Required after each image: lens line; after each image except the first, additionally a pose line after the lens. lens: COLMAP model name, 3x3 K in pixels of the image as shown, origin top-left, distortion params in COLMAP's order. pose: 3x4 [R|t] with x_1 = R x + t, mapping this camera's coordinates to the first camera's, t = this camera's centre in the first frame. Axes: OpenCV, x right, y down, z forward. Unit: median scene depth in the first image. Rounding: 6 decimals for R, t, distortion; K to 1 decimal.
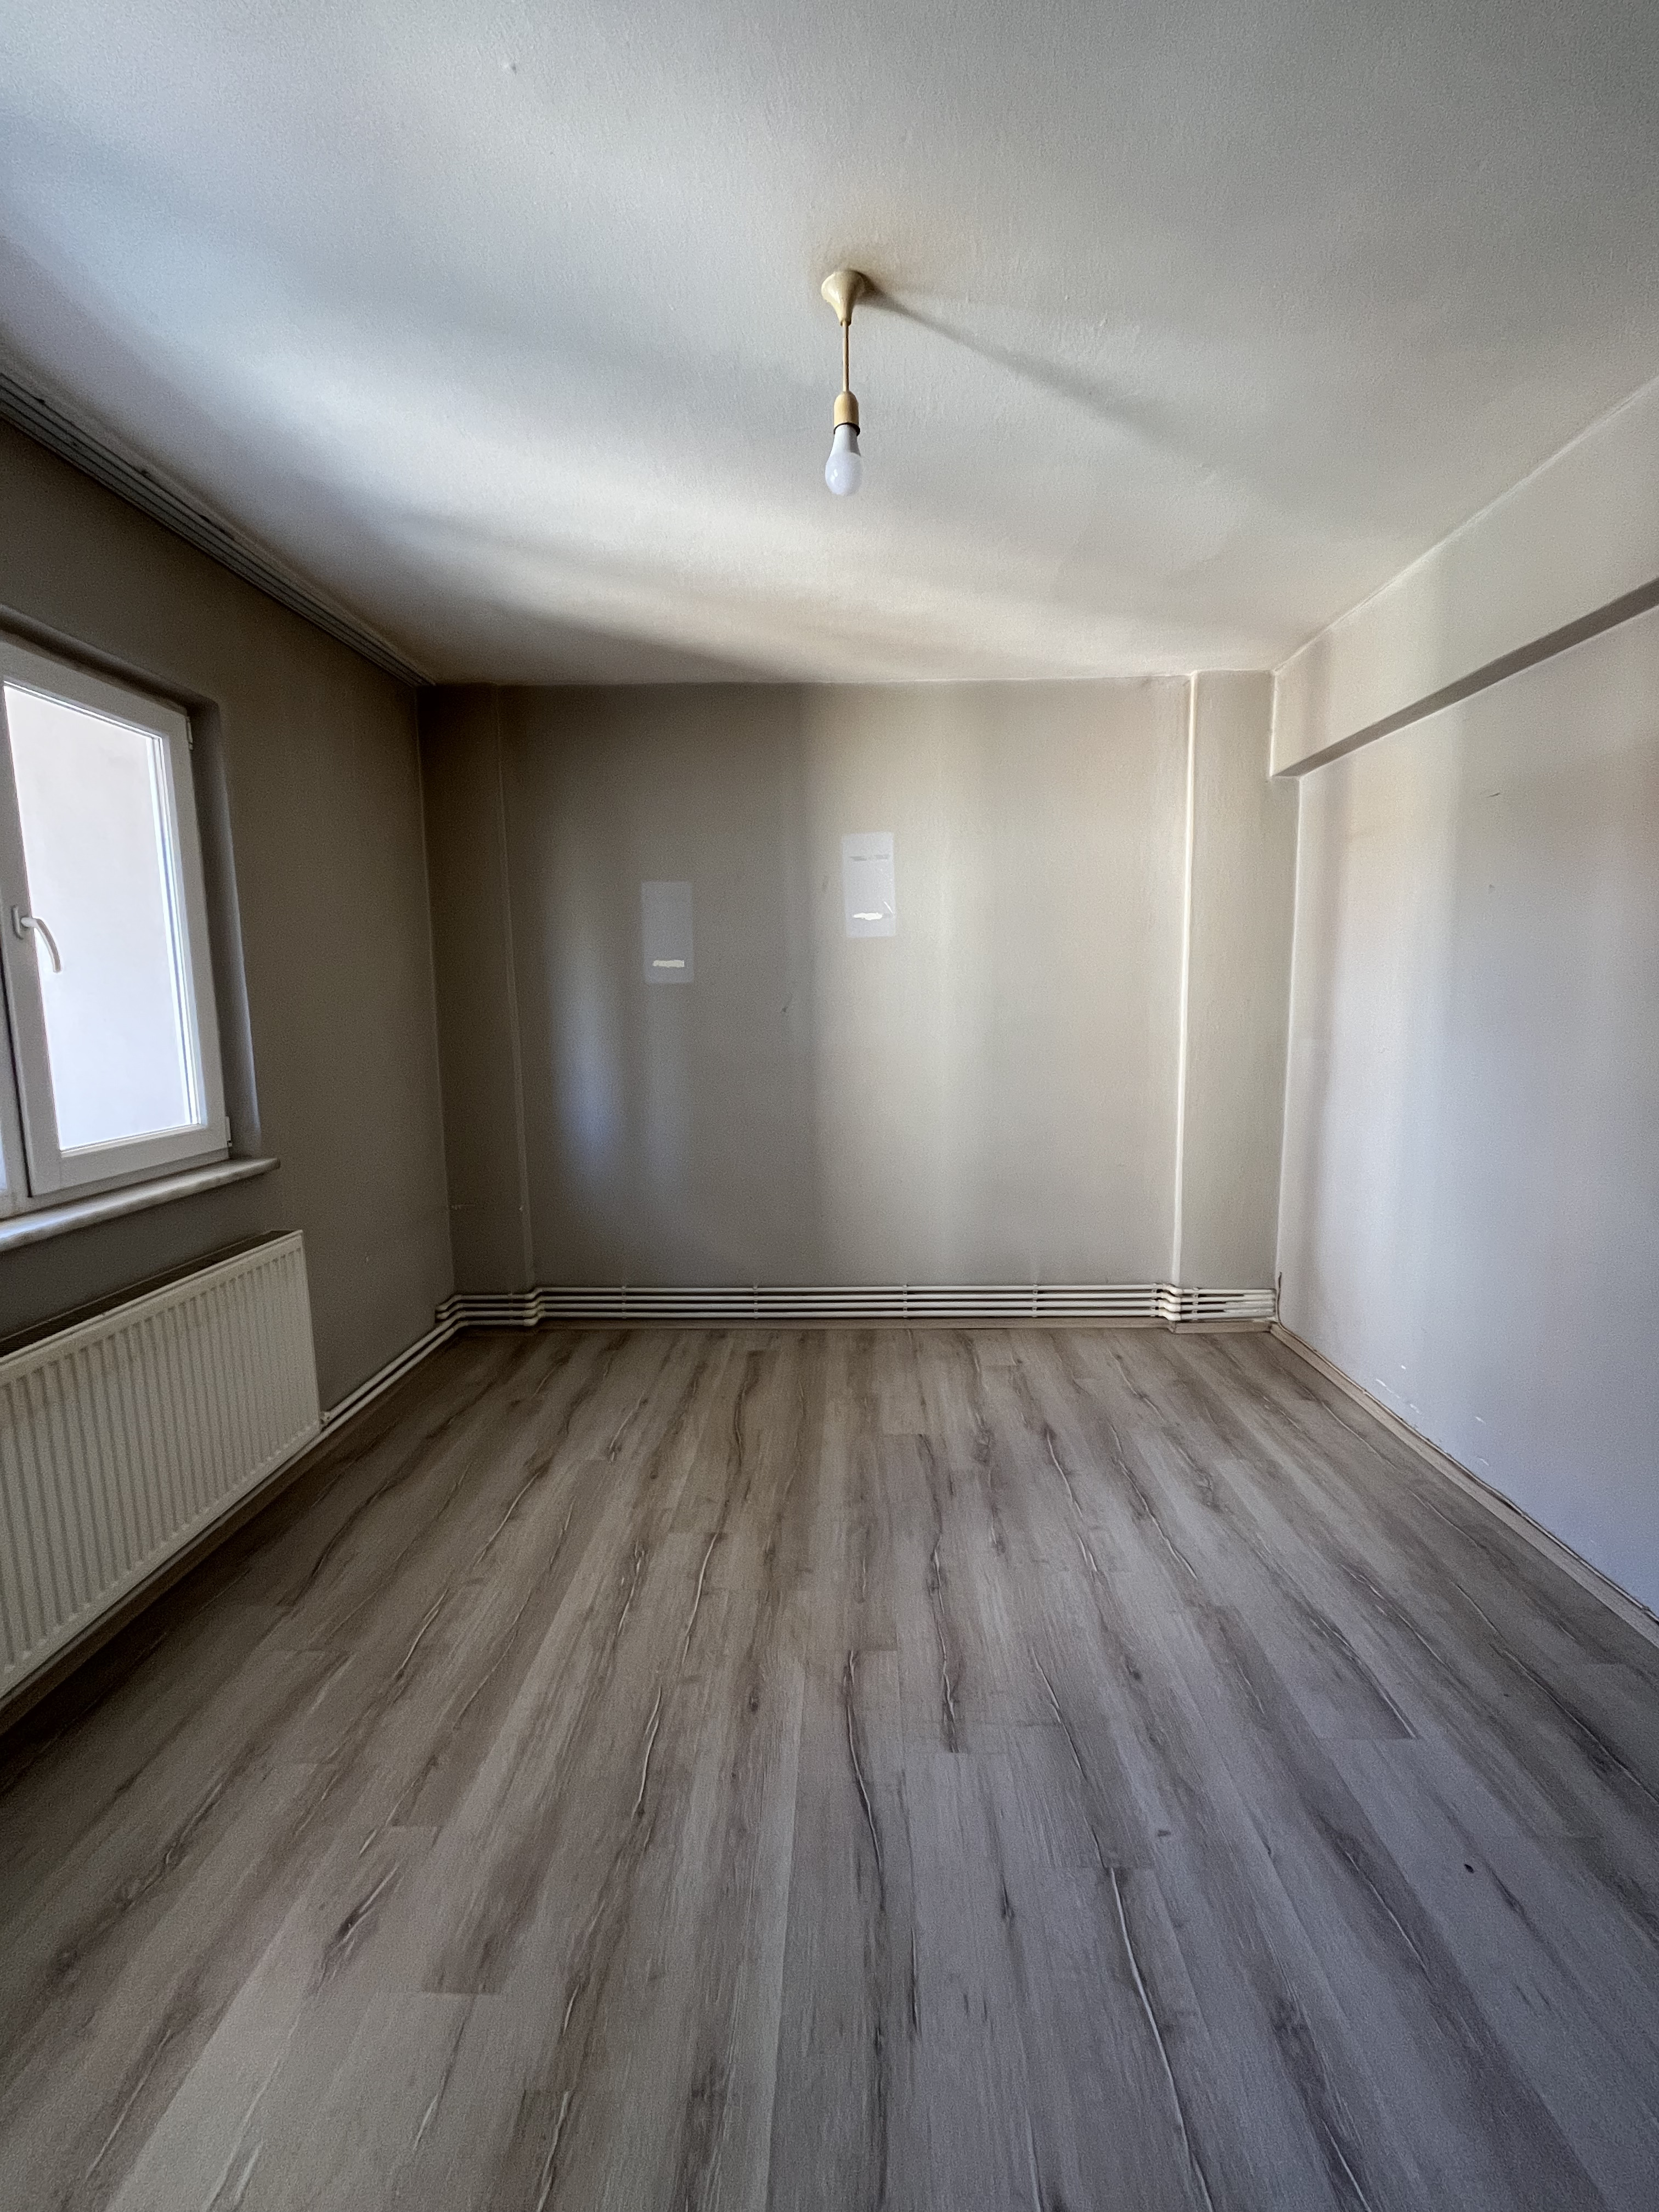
lens RADIAL K [[888.3, 0, 794.7], [0, 888.3, 1091.8], [0, 0, 1]] dist [-0.001584, -0.000332]
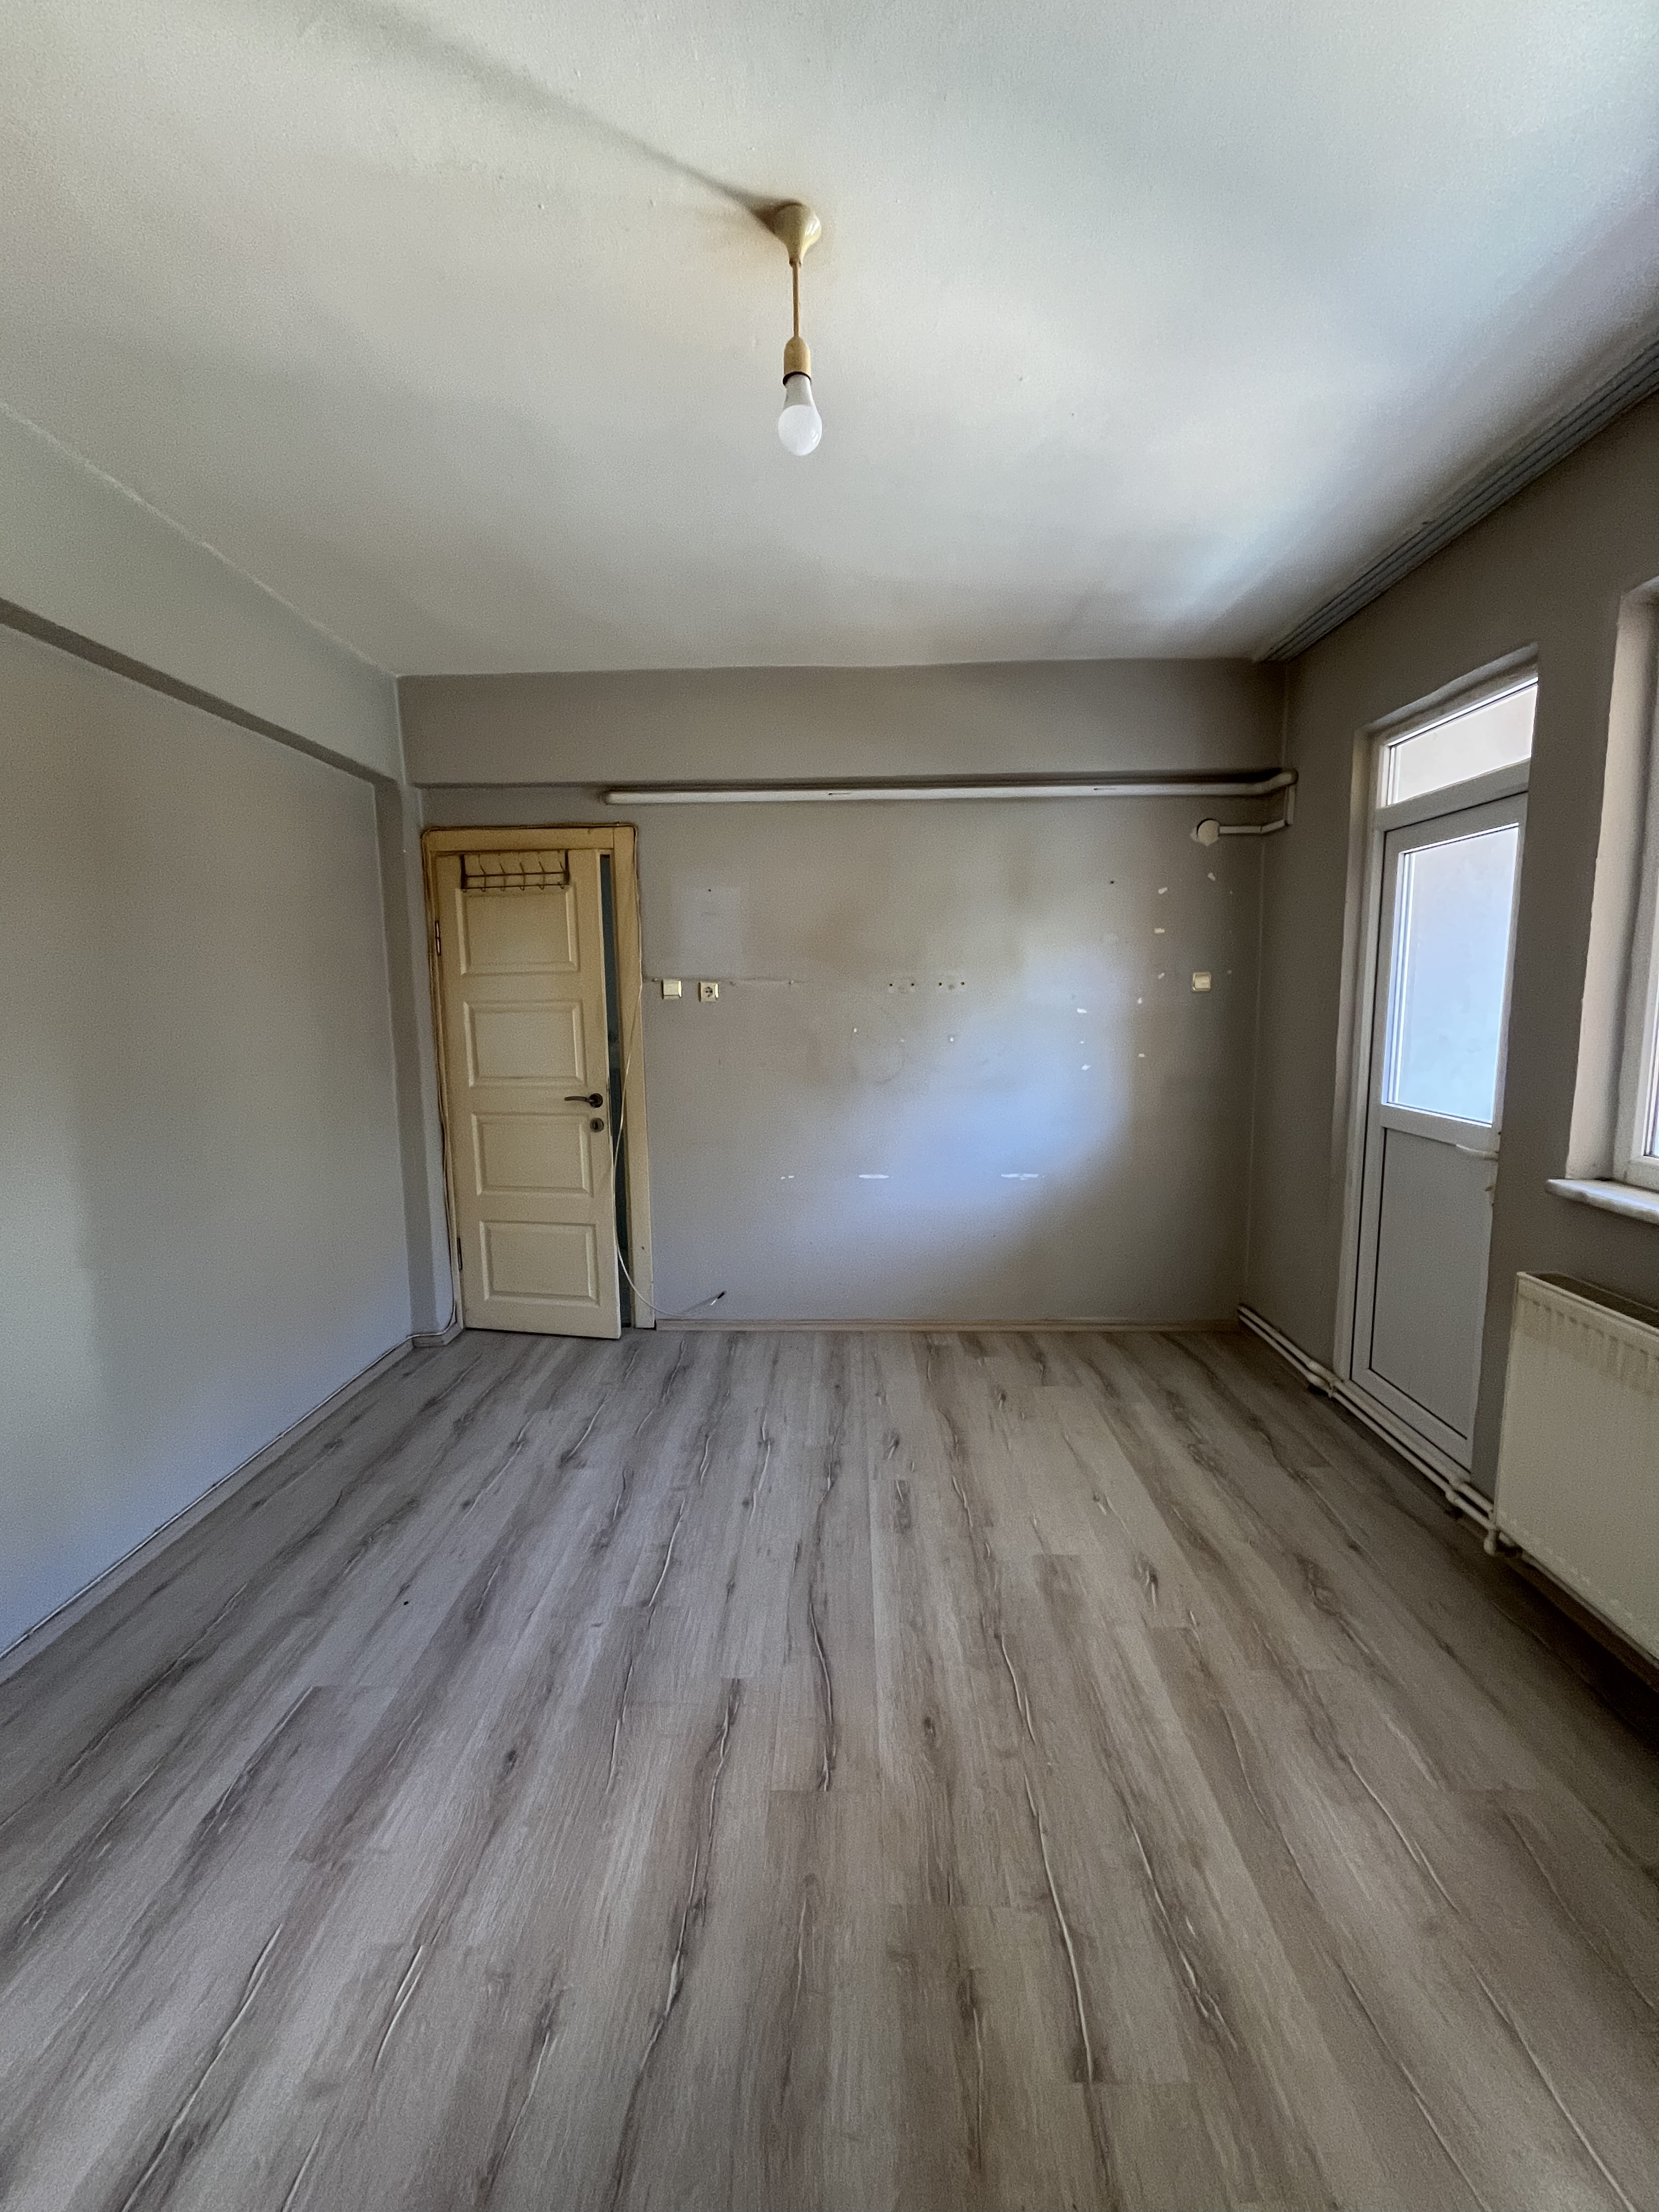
lens RADIAL K [[888.3, 0, 850.6], [0, 888.3, 1108.6], [0, 0, 1]] dist [-0.001584, -0.000332]
pose [[-0.997367, 0.034614, -0.063727, 0.081439], [0.018423, 0.970847, 0.238991, -0.202882], [0.070141, 0.237188, -0.968928, 1.867701]]
